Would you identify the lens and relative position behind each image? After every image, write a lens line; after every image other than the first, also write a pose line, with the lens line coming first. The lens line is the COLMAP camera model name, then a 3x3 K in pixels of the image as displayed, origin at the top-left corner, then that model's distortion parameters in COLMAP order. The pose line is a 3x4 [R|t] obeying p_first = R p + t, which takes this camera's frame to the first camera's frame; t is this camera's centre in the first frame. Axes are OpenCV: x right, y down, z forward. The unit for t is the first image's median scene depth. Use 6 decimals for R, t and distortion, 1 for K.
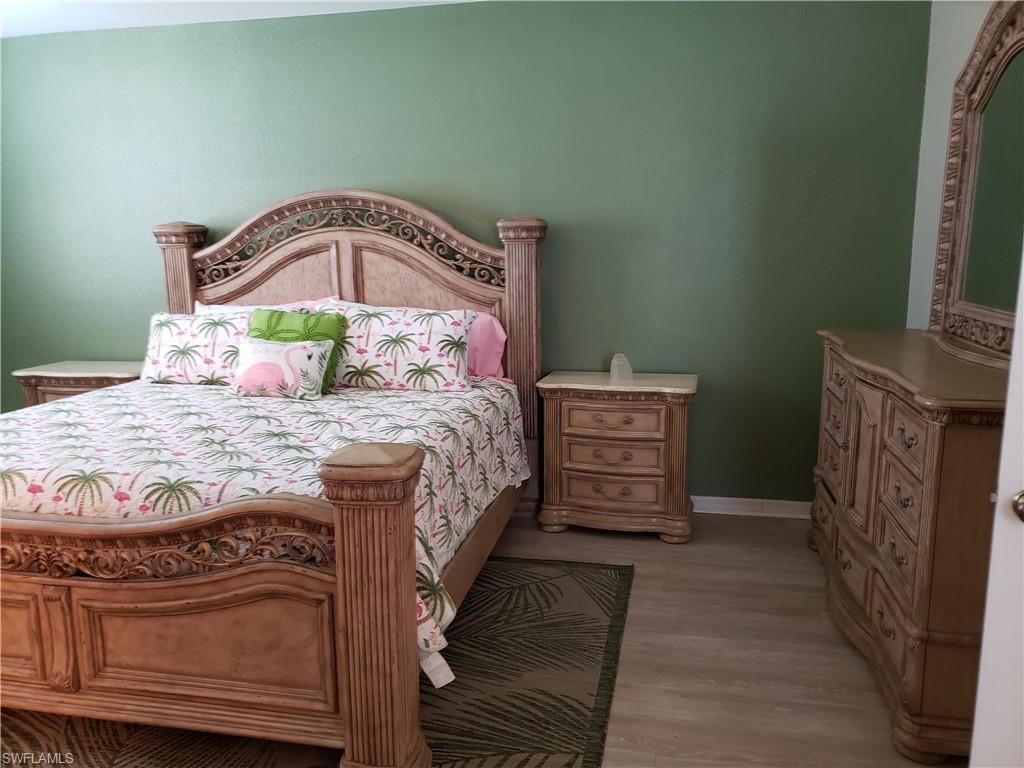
lens RADIAL K [[794.7, 0, 510.0], [0, 794.7, 384.4], [0, 0, 1]] dist [0.001267, -0.035058]
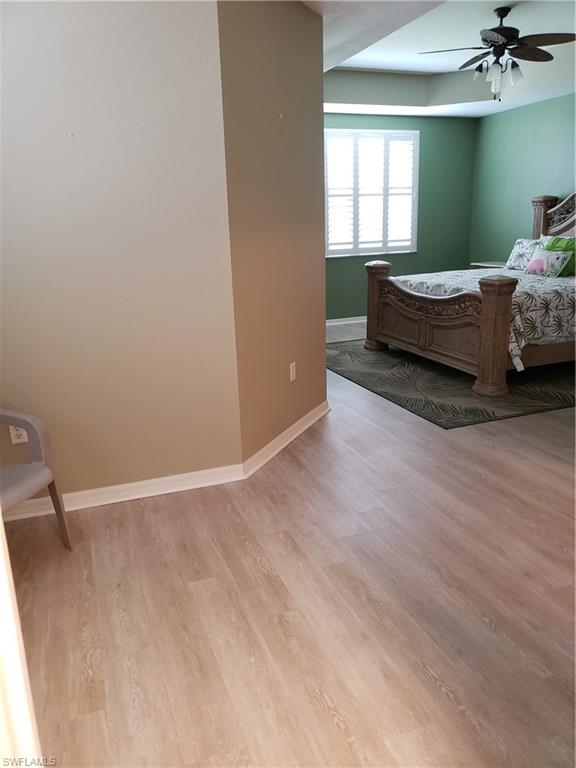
lens RADIAL K [[596.1, 0, 284.2], [0, 596.1, 379.6], [0, 0, 1]] dist [0.001267, -0.035058]
pose [[0.517806, 0.218618, -0.827093, 0.801723], [-0.125519, 0.975749, 0.179329, 0.094198], [0.846240, 0.010958, 0.532689, -0.521461]]
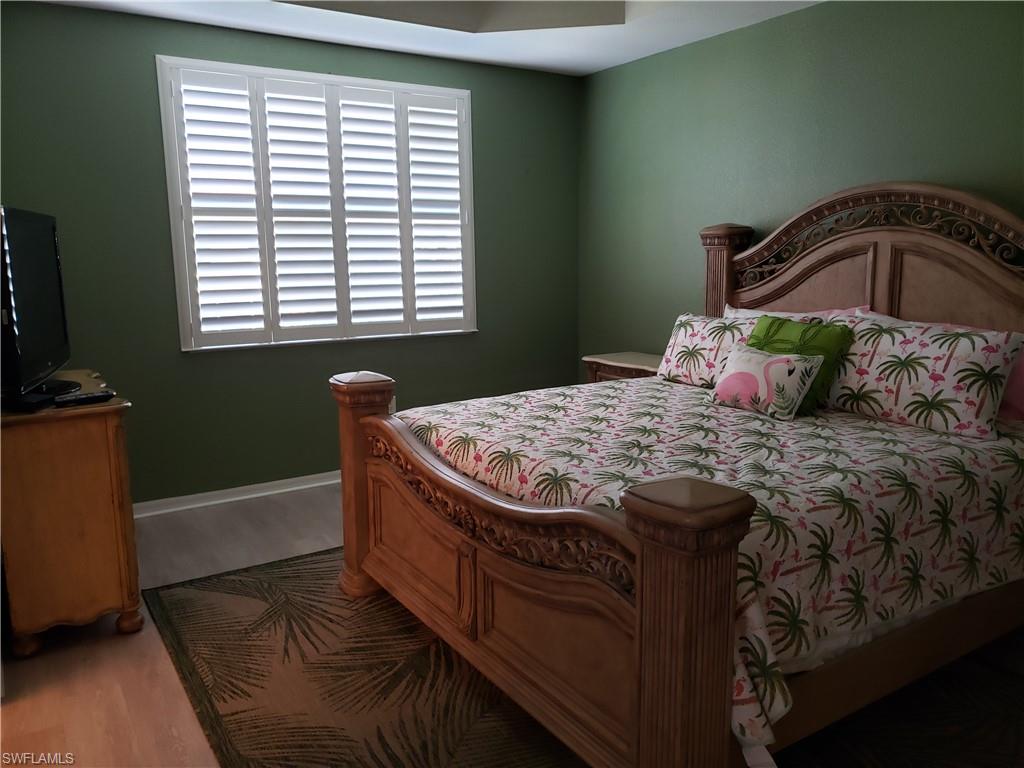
lens RADIAL K [[794.7, 0, 506.6], [0, 794.7, 381.1], [0, 0, 1]] dist [0.001267, -0.035058]
pose [[0.684548, 0.117861, -0.719377, 0.176598], [-0.122210, 0.991431, 0.046140, -0.026559], [0.718651, 0.056330, 0.693086, 0.150200]]
